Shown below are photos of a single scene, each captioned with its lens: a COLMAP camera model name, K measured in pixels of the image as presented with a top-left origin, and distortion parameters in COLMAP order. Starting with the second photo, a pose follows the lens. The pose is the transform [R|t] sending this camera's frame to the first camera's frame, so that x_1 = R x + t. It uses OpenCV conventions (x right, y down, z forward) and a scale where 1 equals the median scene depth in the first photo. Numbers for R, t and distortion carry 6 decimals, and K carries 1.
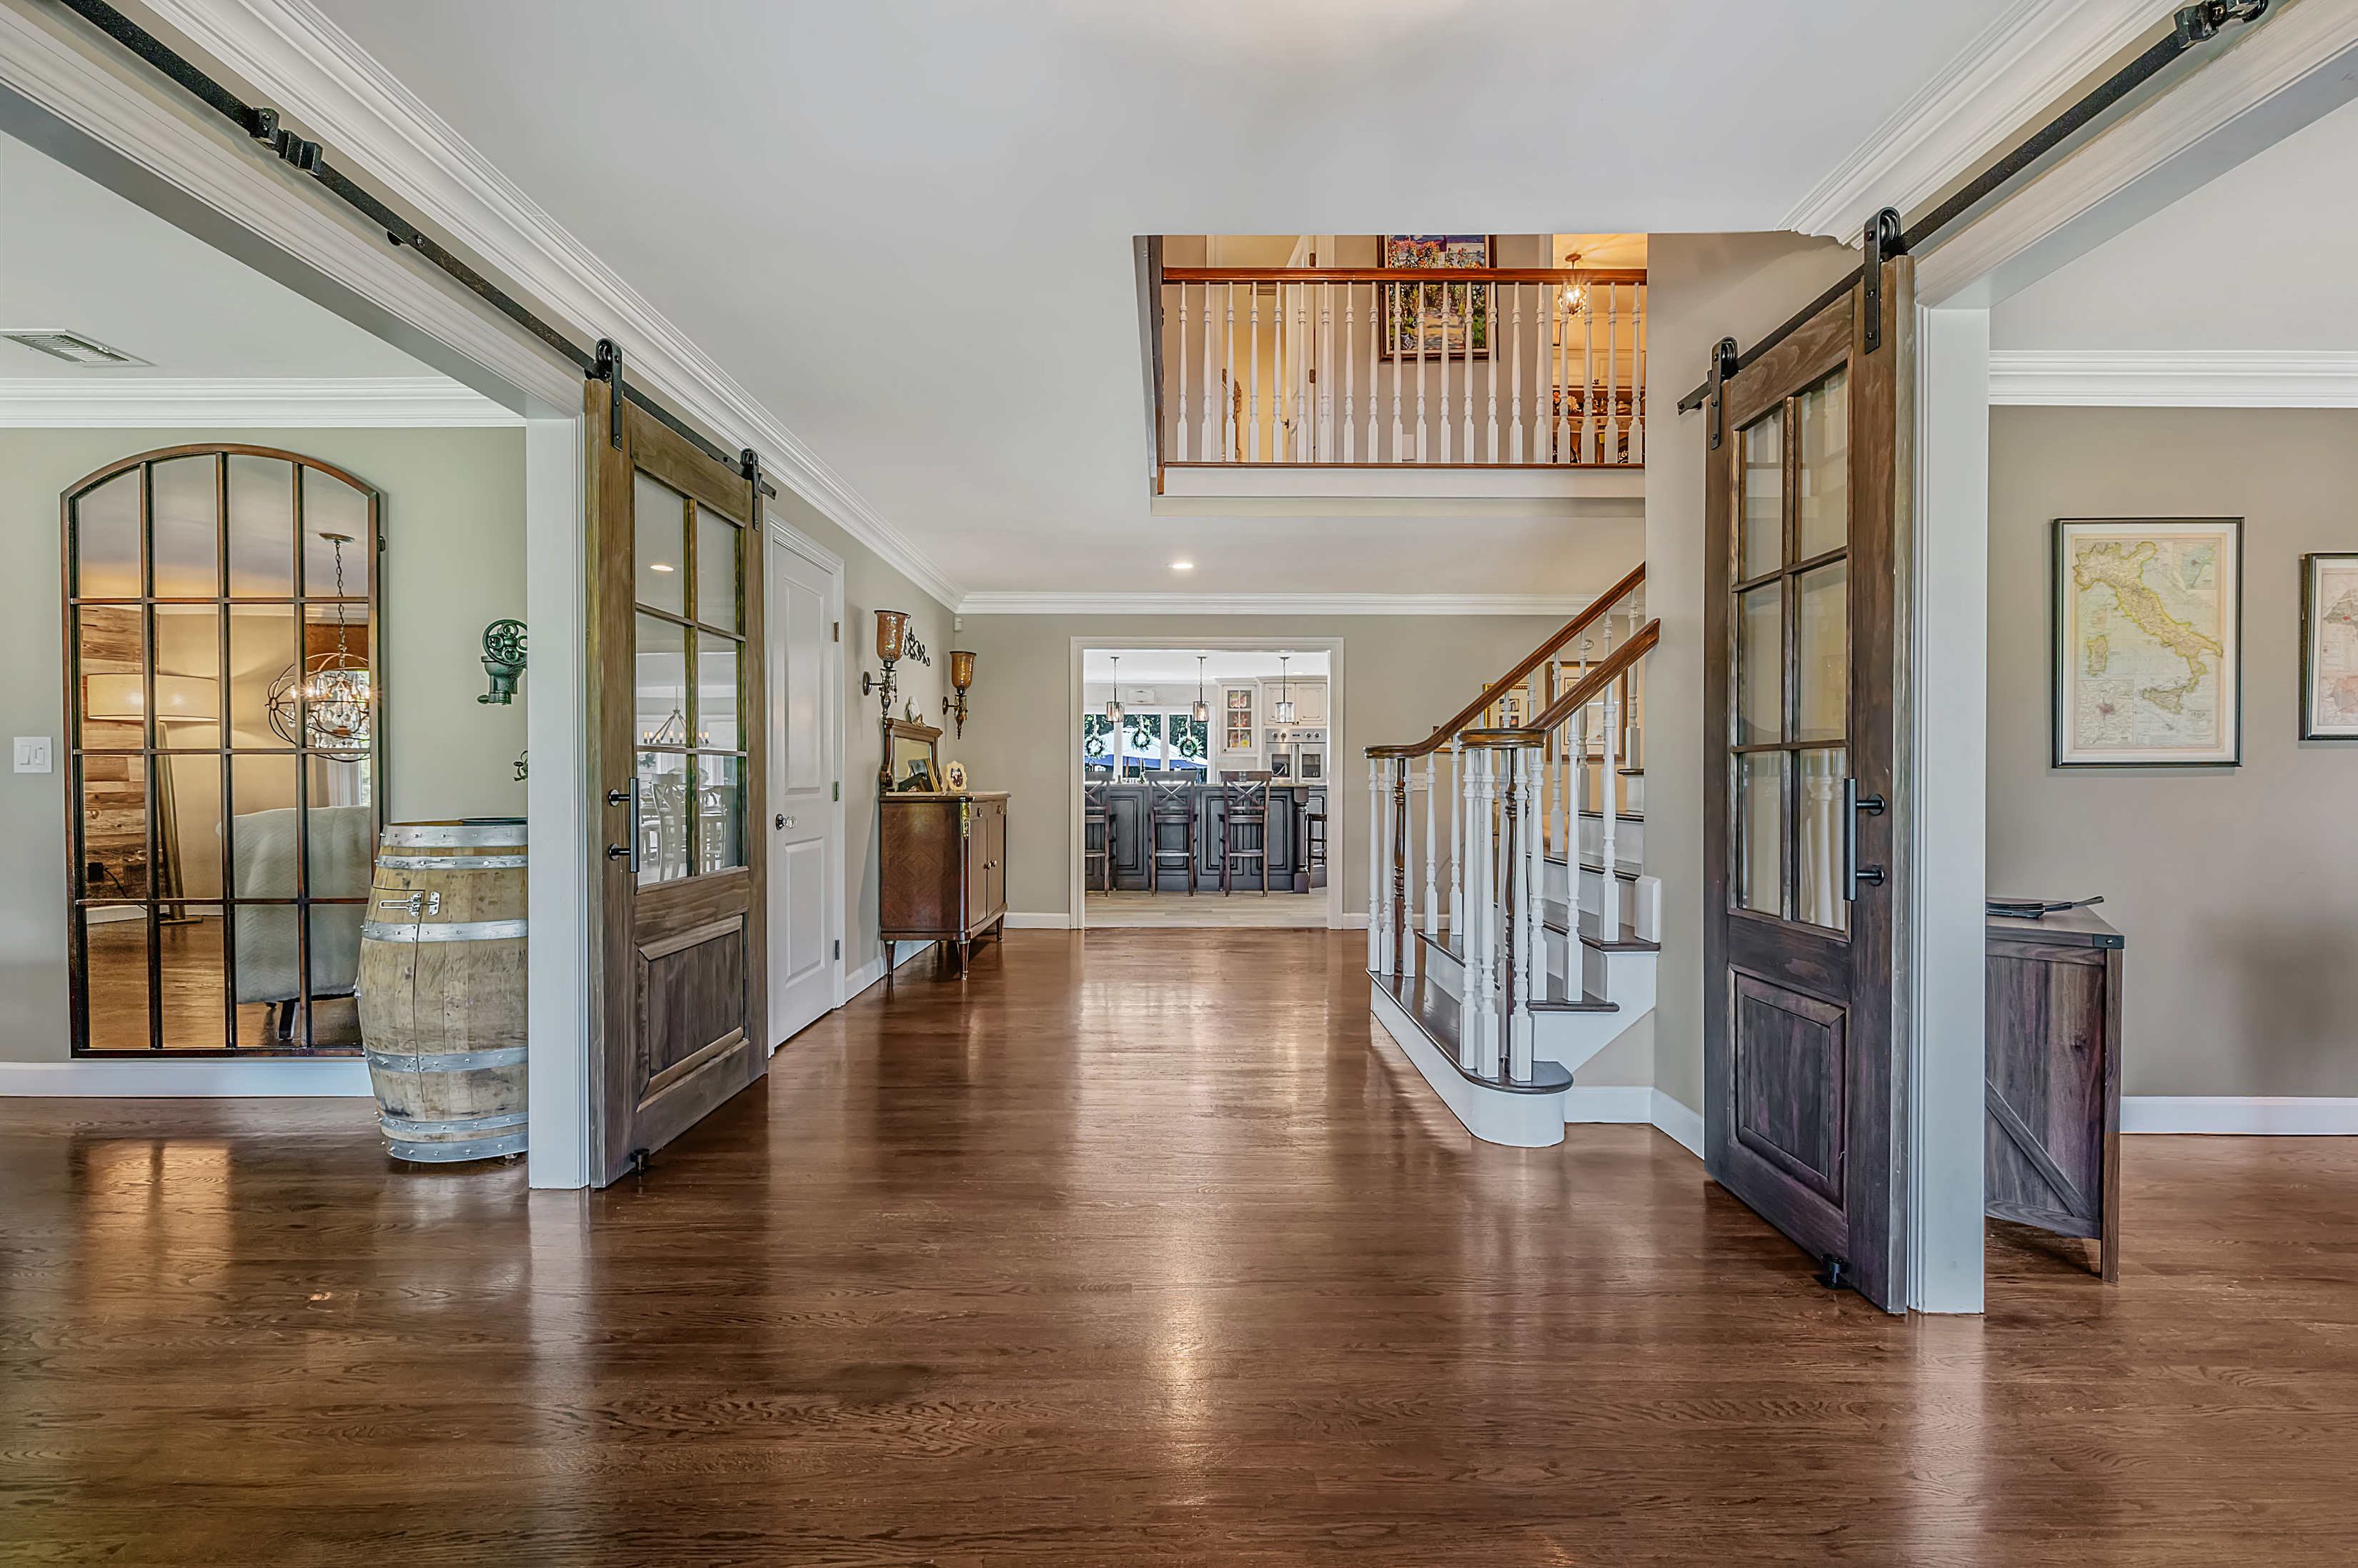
lens RADIAL K [[985.4, 0, 1179.3], [0, 985.4, 788.9], [0, 0, 1]] dist [0.000651, -0.000071]
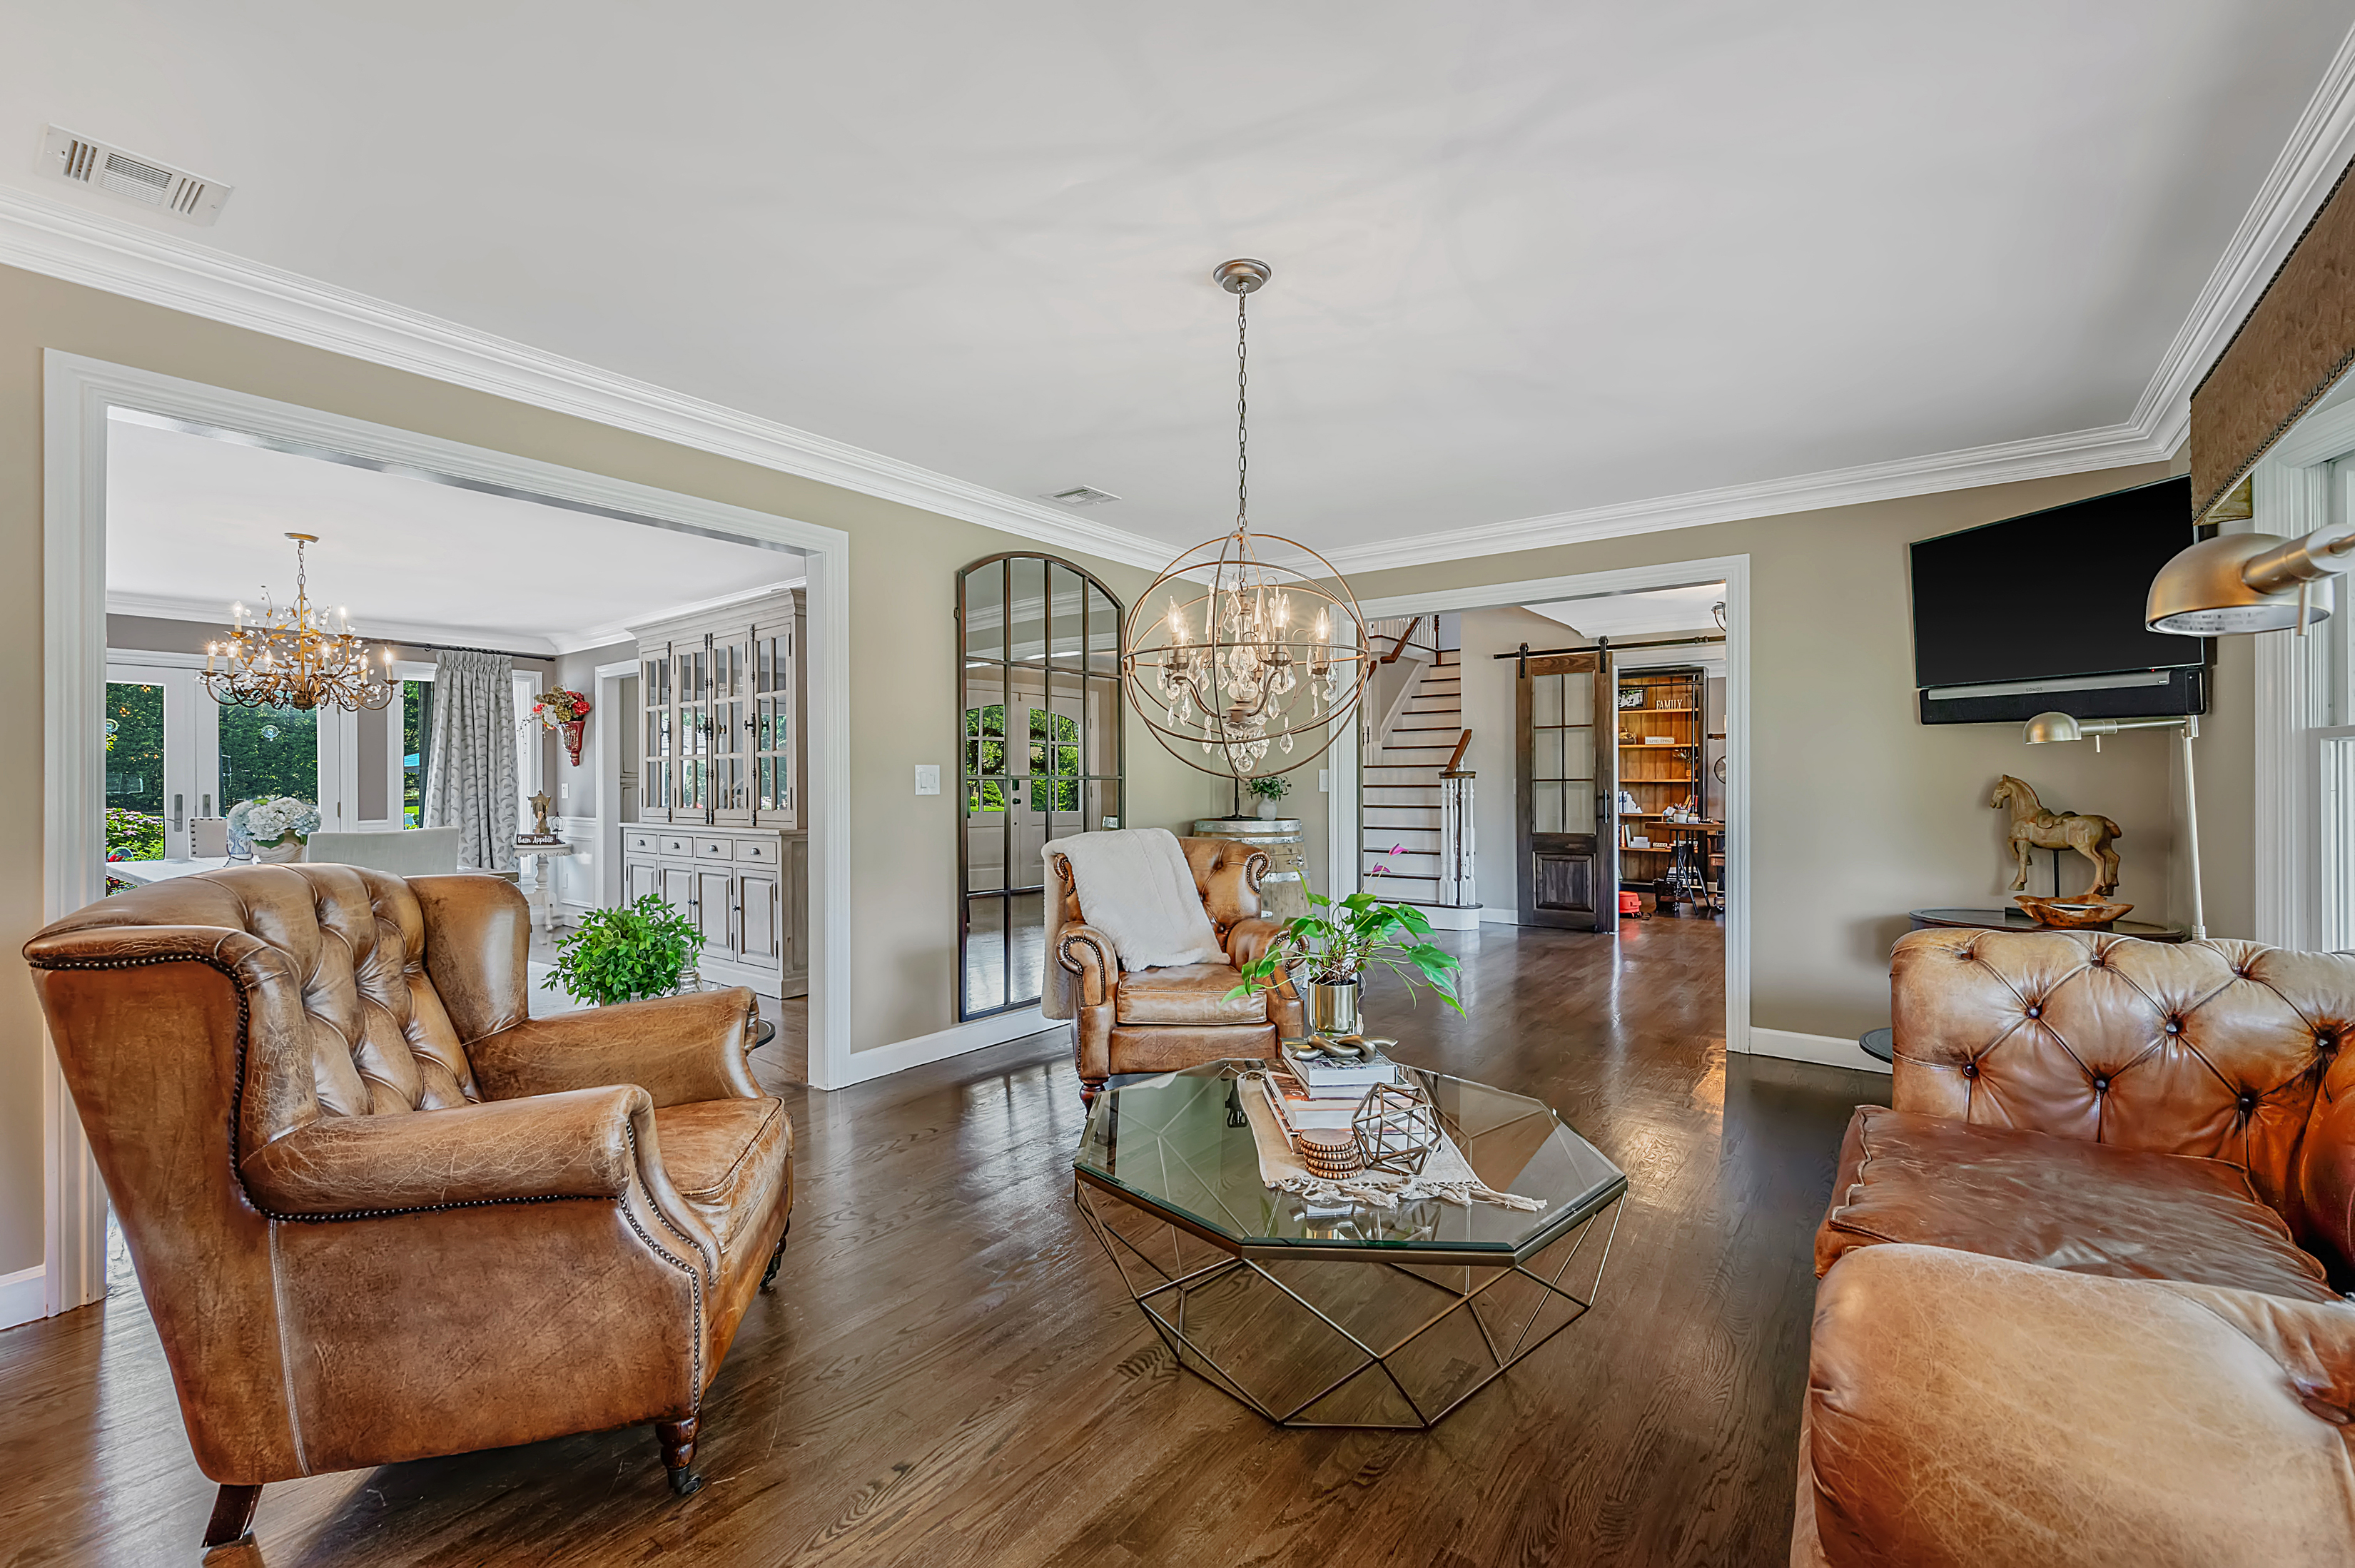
lens RADIAL K [[984.4, 0, 1179.2], [0, 984.4, 787.1], [0, 0, 1]] dist [0.000651, -0.000071]
pose [[0.612813, -0.003018, 0.790222, -1.941497], [0.006531, 0.999978, -0.001246, -0.021237], [-0.790201, 0.005924, 0.612819, 0.016719]]
